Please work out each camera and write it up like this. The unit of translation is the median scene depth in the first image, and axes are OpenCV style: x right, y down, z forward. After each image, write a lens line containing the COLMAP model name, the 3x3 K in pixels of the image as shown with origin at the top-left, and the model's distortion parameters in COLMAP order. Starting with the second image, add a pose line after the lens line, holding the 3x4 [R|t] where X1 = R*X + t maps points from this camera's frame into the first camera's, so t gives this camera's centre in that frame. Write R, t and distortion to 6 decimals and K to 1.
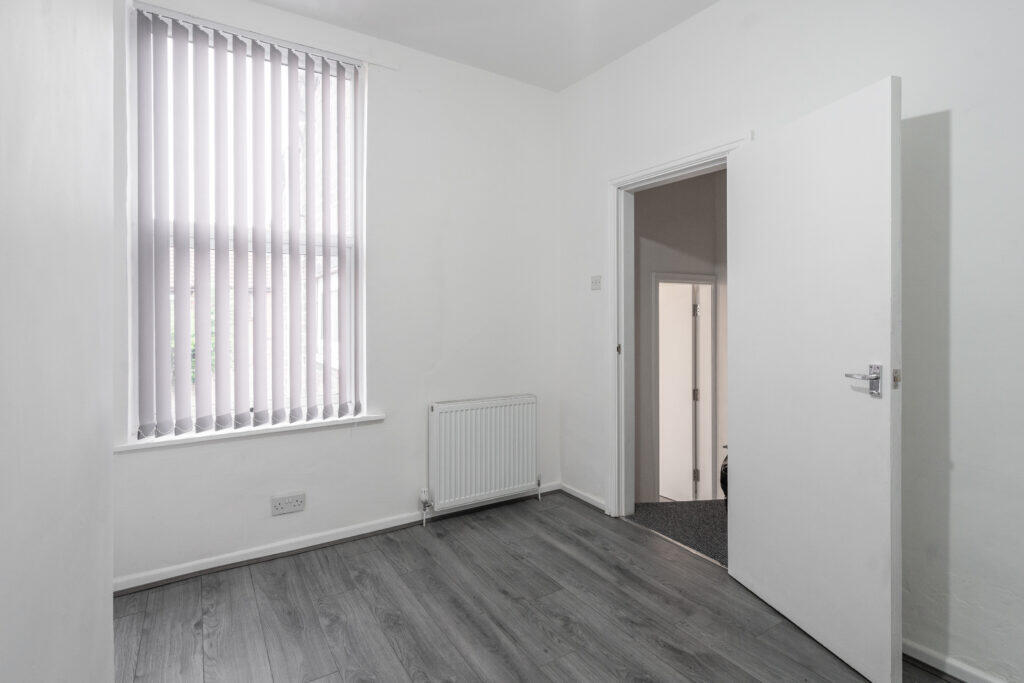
lens RADIAL K [[496.7, 0, 526.7], [0, 496.7, 314.4], [0, 0, 1]] dist [-0.012308, -0.000423]
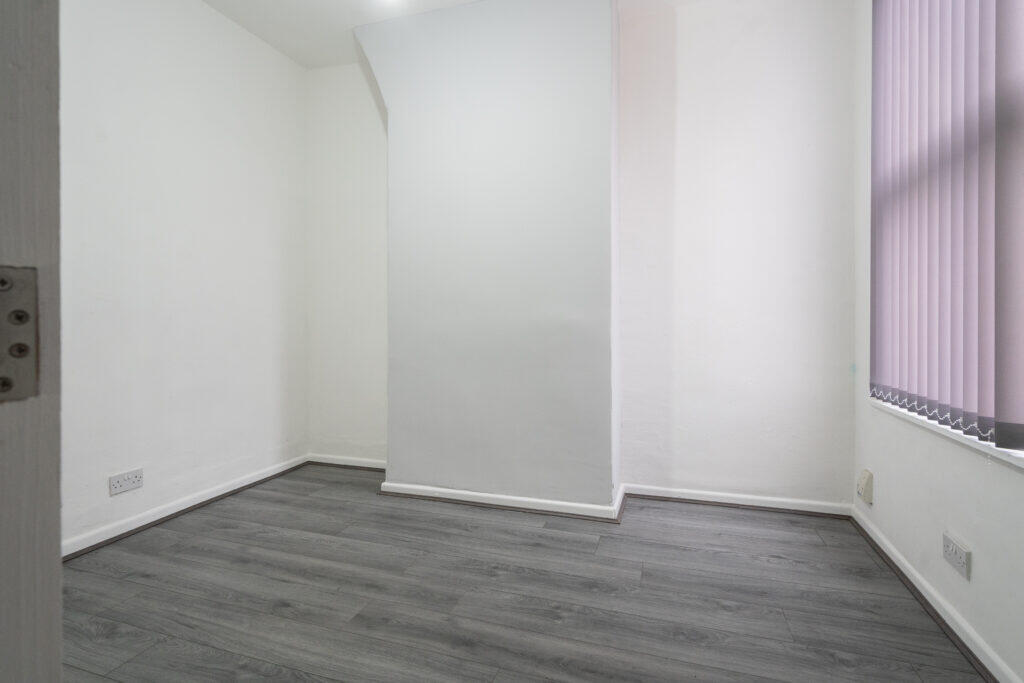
lens RADIAL K [[496.7, 0, 513.2], [0, 496.7, 335.3], [0, 0, 1]] dist [-0.012308, -0.000423]
pose [[-0.794854, 0.020122, -0.606468, 0.432897], [0.002814, 0.999562, 0.029476, 0.097782], [0.606795, 0.021722, -0.794562, 1.421127]]
